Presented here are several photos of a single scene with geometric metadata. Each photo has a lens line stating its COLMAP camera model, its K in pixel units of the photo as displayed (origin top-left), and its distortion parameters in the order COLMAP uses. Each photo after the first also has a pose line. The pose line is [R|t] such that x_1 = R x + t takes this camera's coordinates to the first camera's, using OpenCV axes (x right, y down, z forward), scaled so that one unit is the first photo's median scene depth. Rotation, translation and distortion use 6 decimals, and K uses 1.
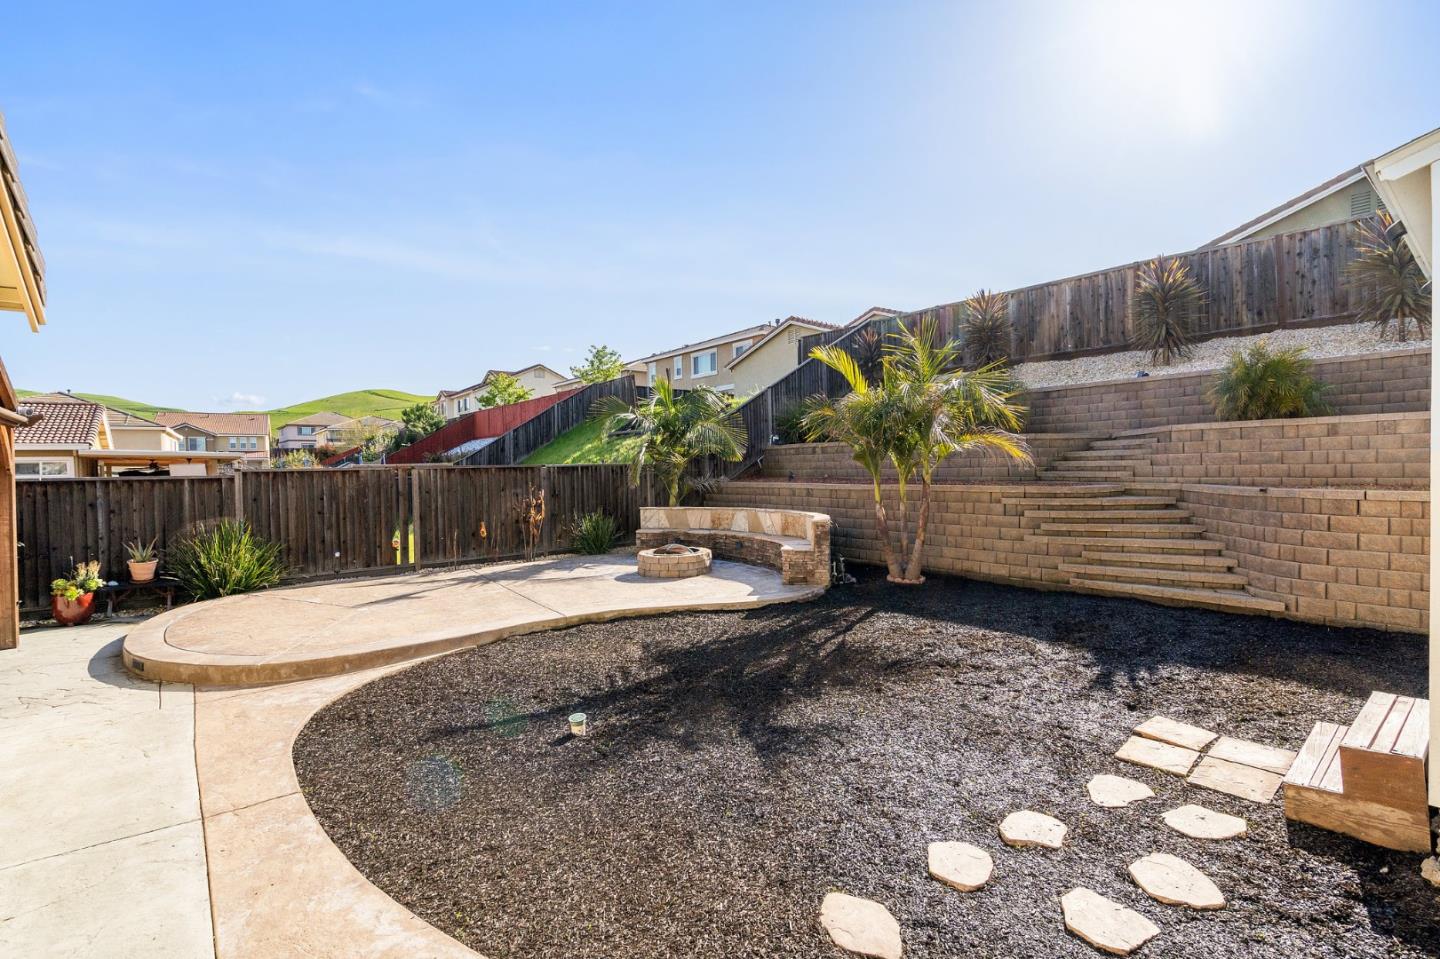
lens RADIAL K [[700.8, 0, 724.9], [0, 700.8, 473.6], [0, 0, 1]] dist [0.003122, 0.001259]
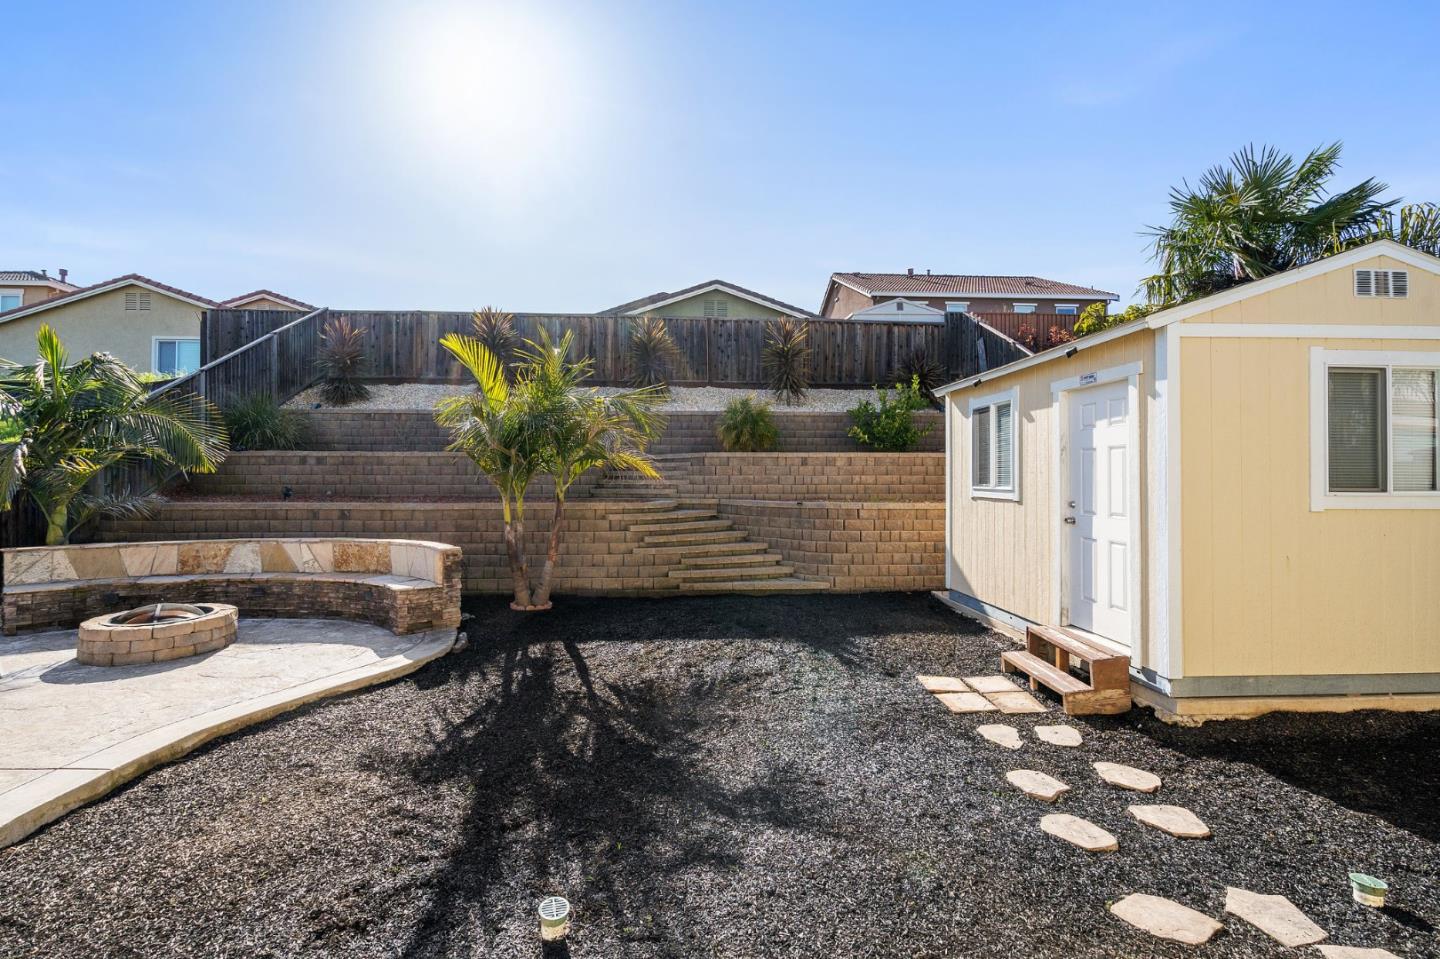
lens RADIAL K [[660.8, 0, 718.4], [0, 660.8, 472.0], [0, 0, 1]] dist [-0.005441, 0.003671]
pose [[0.570910, 0.024699, 0.820641, -0.344952], [-0.002334, 0.999592, -0.028461, -0.000753], [-0.821009, 0.014333, 0.570735, 0.328107]]
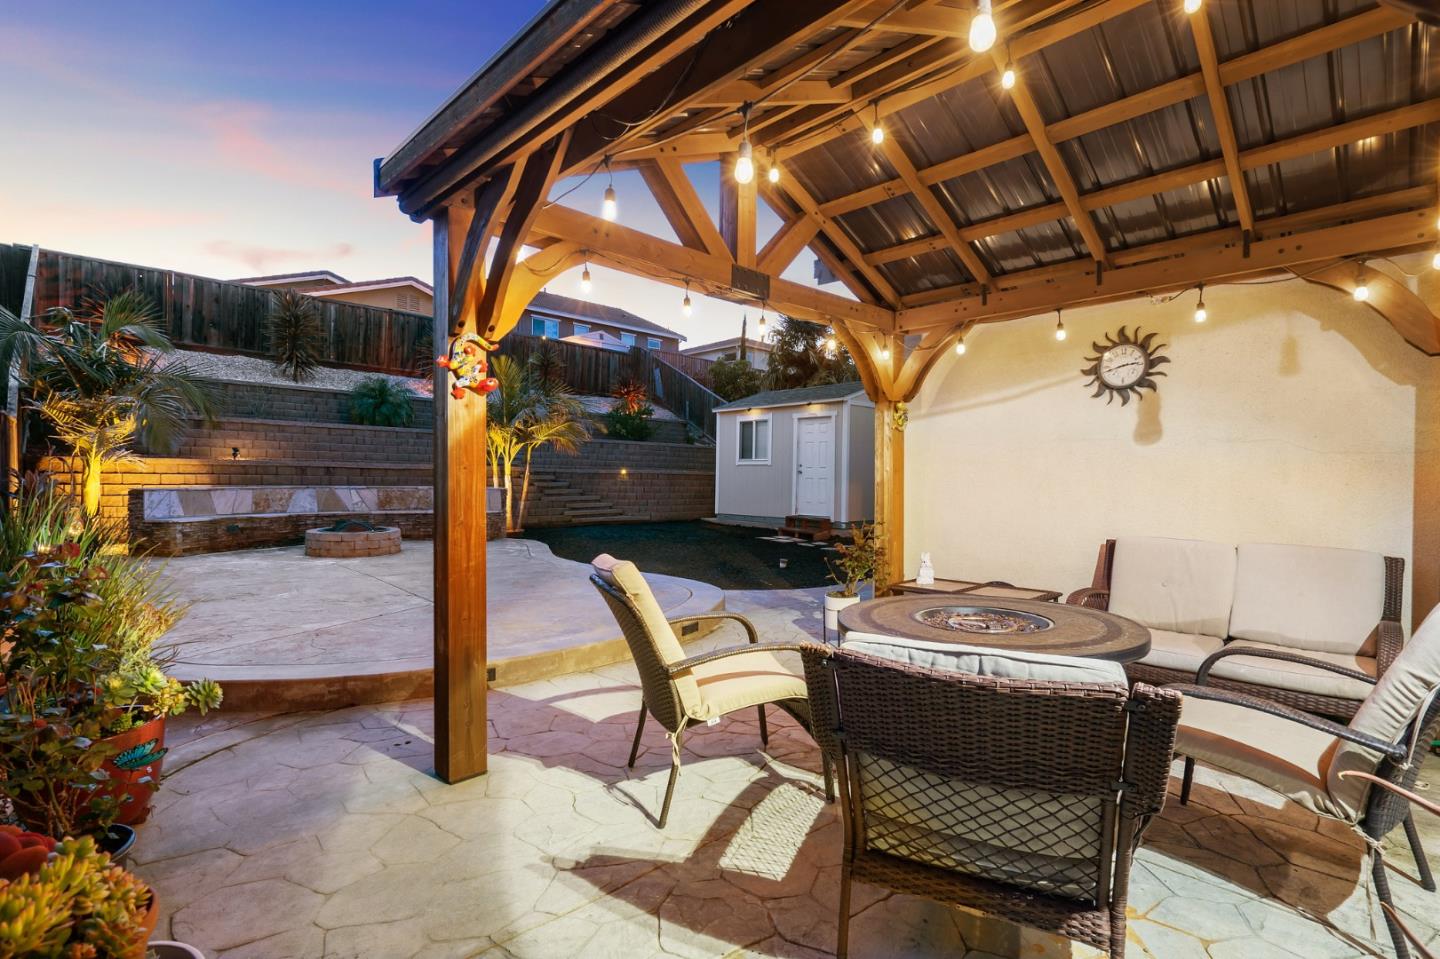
lens RADIAL K [[660.8, 0, 714.4], [0, 660.8, 488.7], [0, 0, 1]] dist [-0.005441, 0.003671]
pose [[-0.081363, -0.003439, 0.996679, -1.192571], [-0.005516, 0.999980, 0.003001, 0.064920], [-0.996669, -0.005254, -0.081381, 0.756242]]
